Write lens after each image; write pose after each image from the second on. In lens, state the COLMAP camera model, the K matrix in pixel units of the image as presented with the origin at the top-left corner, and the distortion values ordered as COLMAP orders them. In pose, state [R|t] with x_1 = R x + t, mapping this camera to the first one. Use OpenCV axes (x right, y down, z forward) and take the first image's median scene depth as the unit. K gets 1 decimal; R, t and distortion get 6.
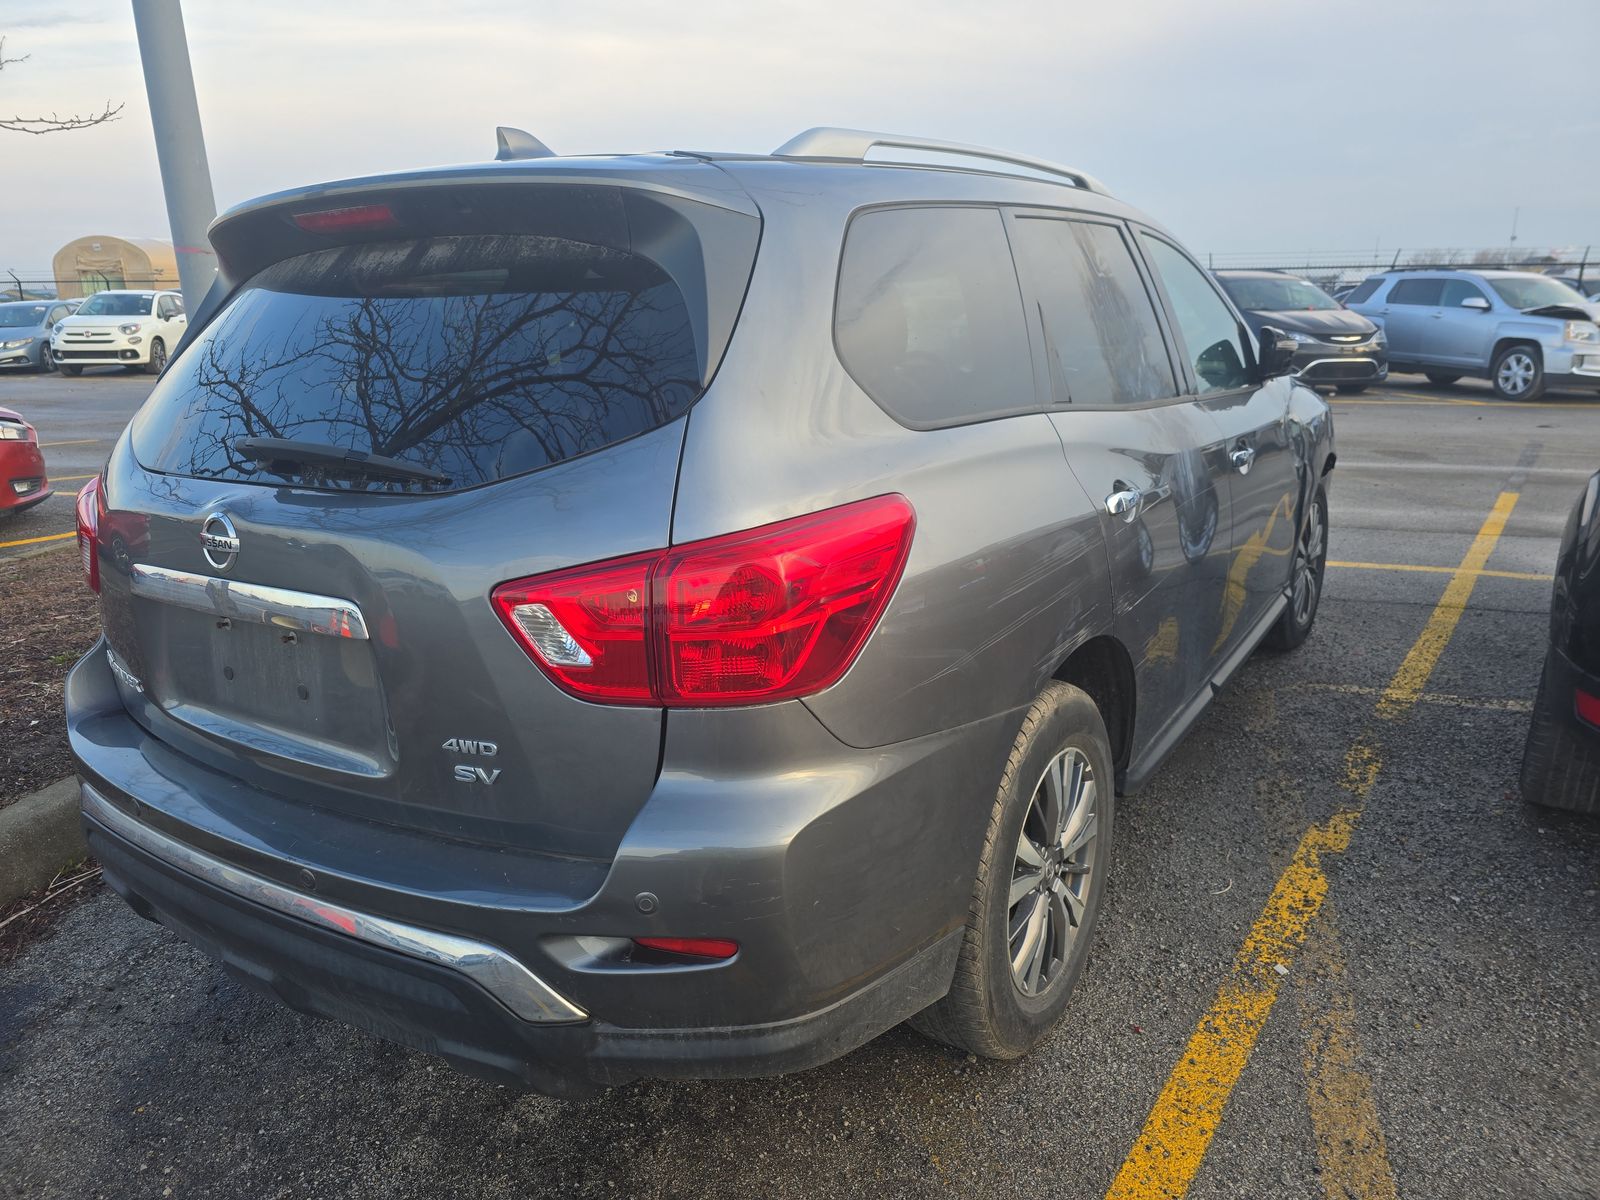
lens RADIAL K [[1086.1, 0, 800.0], [0, 1086.1, 600.0], [0, 0, 1]] dist [0.071836, -0.073779]
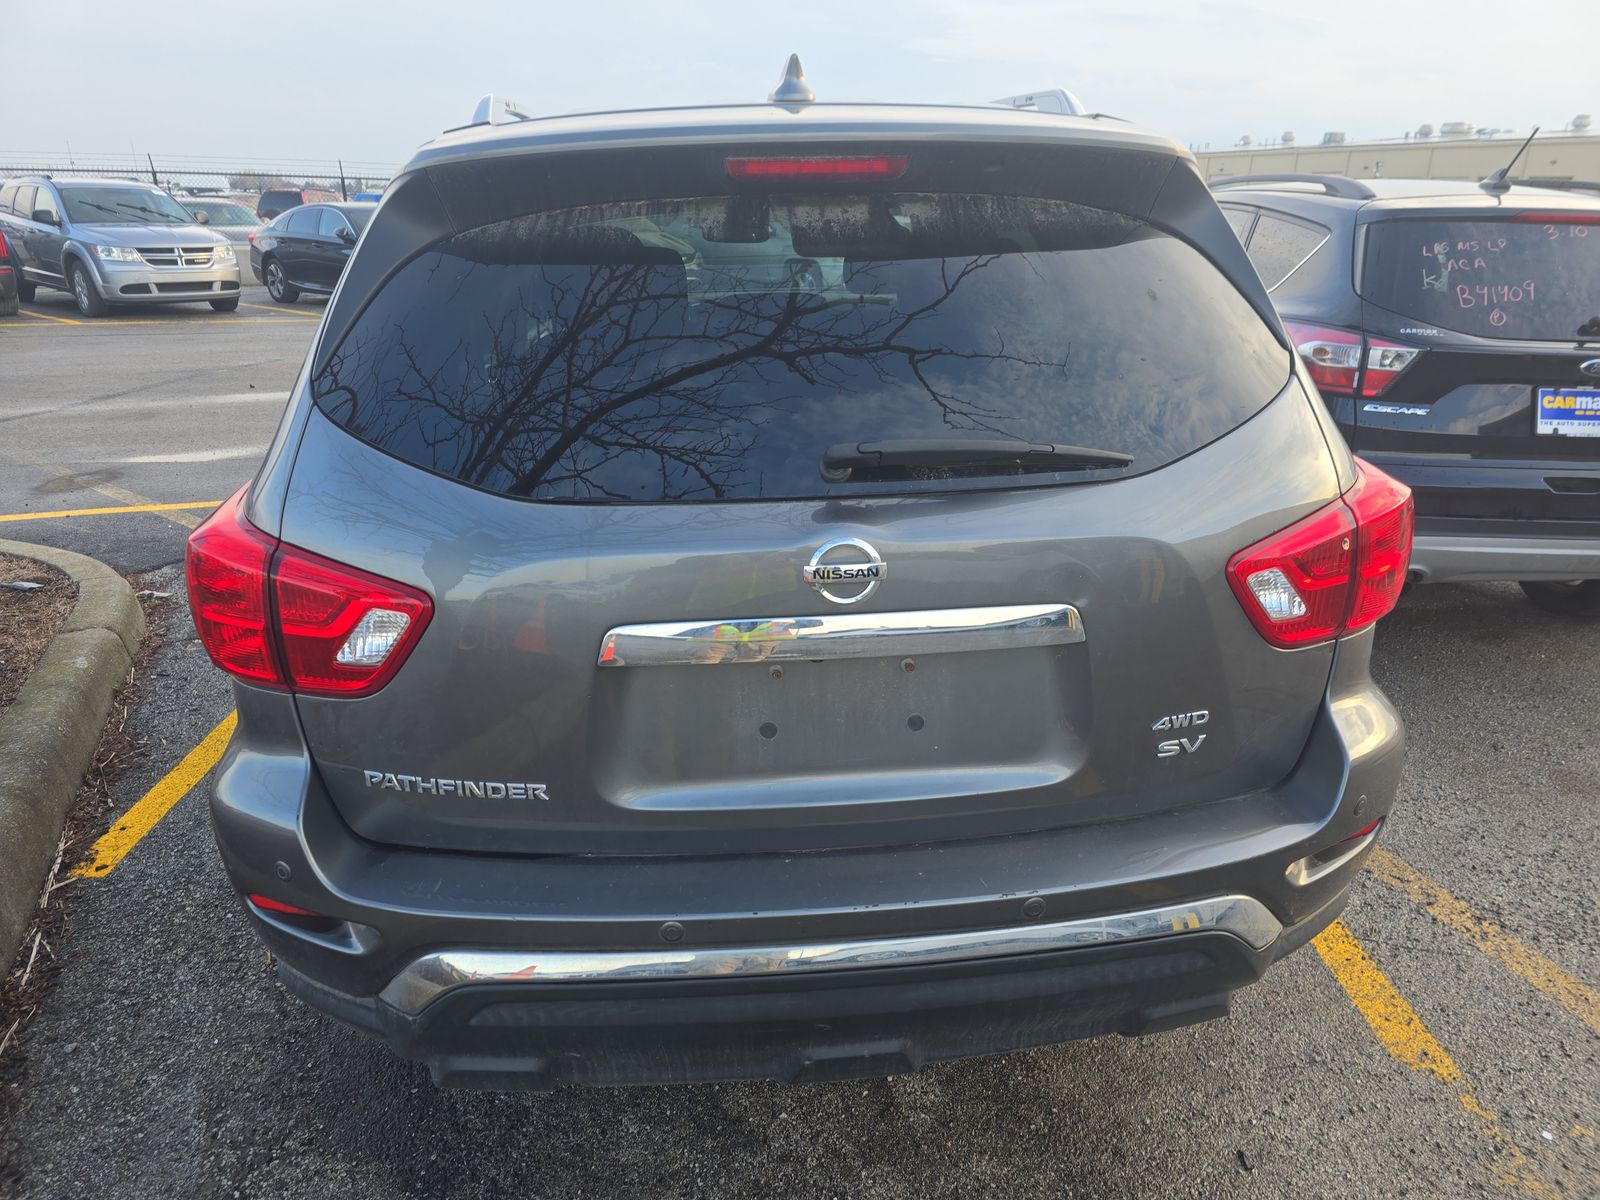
lens RADIAL K [[1077.9, 0, 800.0], [0, 1077.9, 600.0], [0, 0, 1]] dist [0.078710, -0.068930]
pose [[0.779589, -0.192137, 0.596091, -0.975915], [0.145939, 0.981309, 0.125440, -0.129970], [-0.609051, -0.010799, 0.793057, 0.348869]]
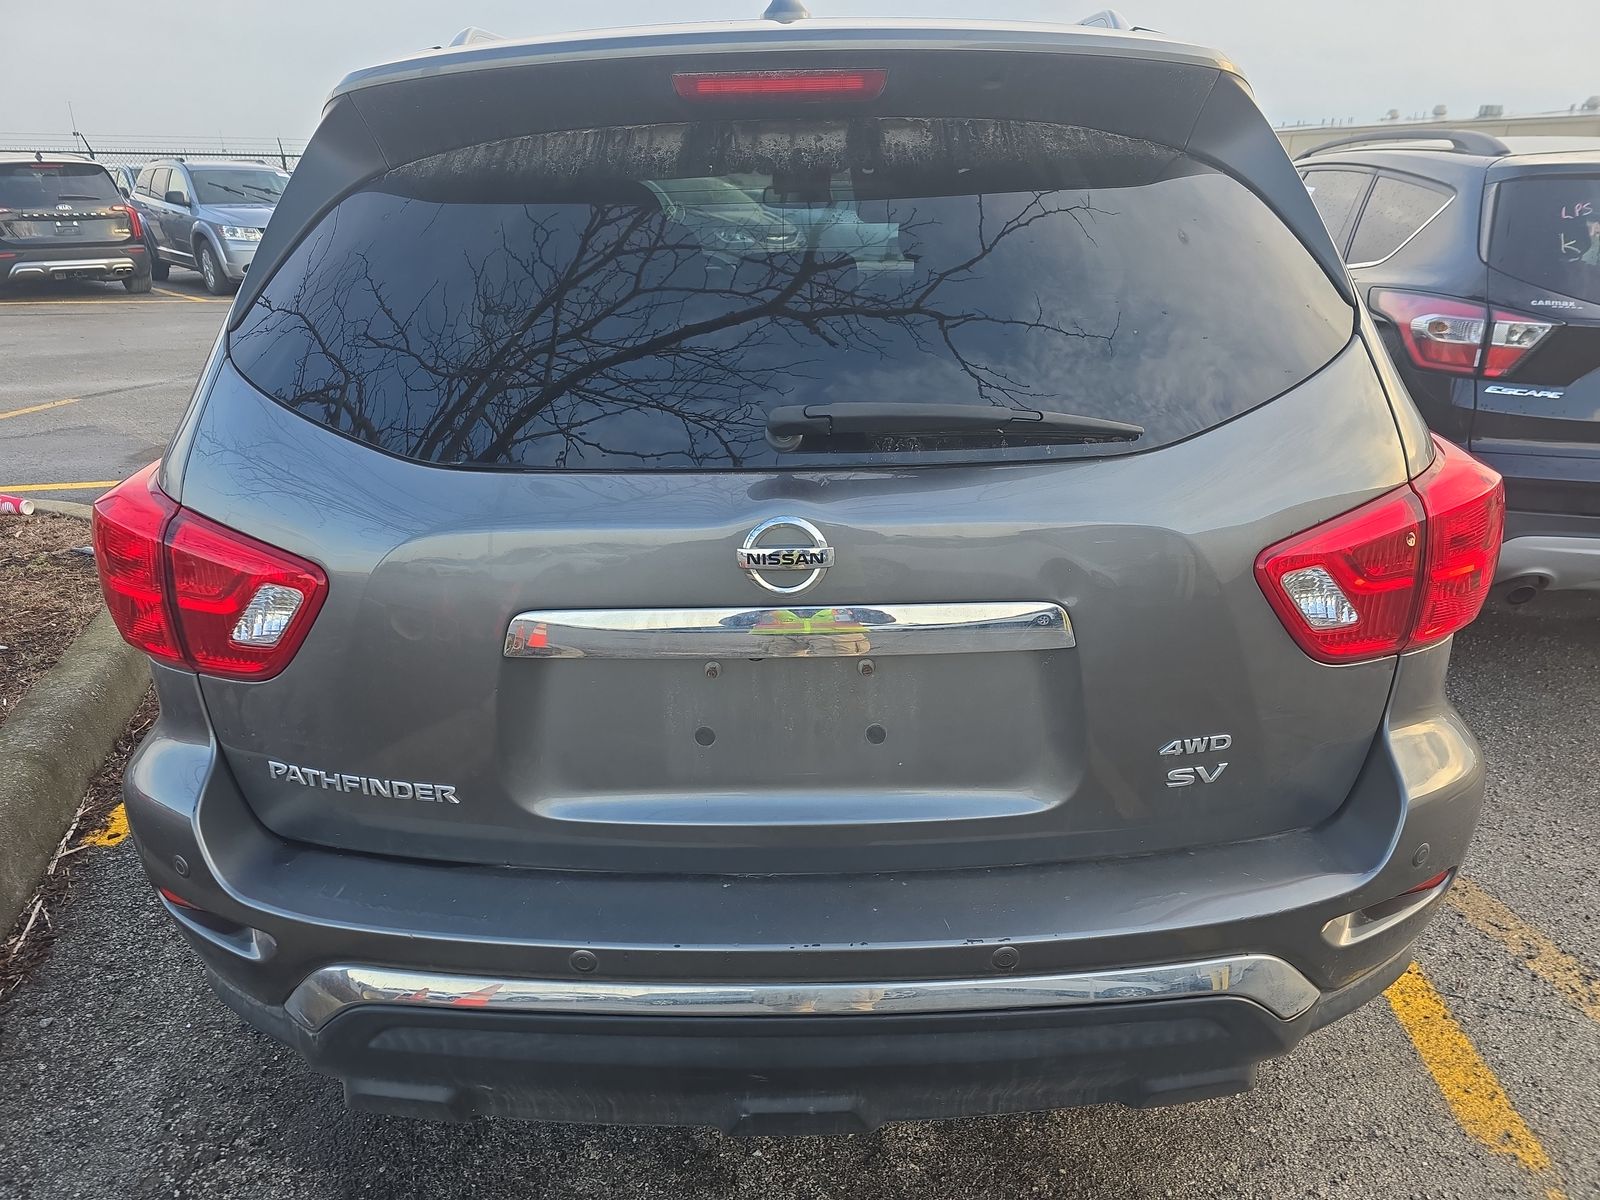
lens RADIAL K [[1077.9, 0, 800.0], [0, 1077.9, 600.0], [0, 0, 1]] dist [0.078710, -0.068930]
pose [[0.838850, -0.174982, 0.515472, -0.824630], [0.128091, 0.983789, 0.125509, -0.103895], [-0.529077, -0.039256, 0.847665, 0.376172]]
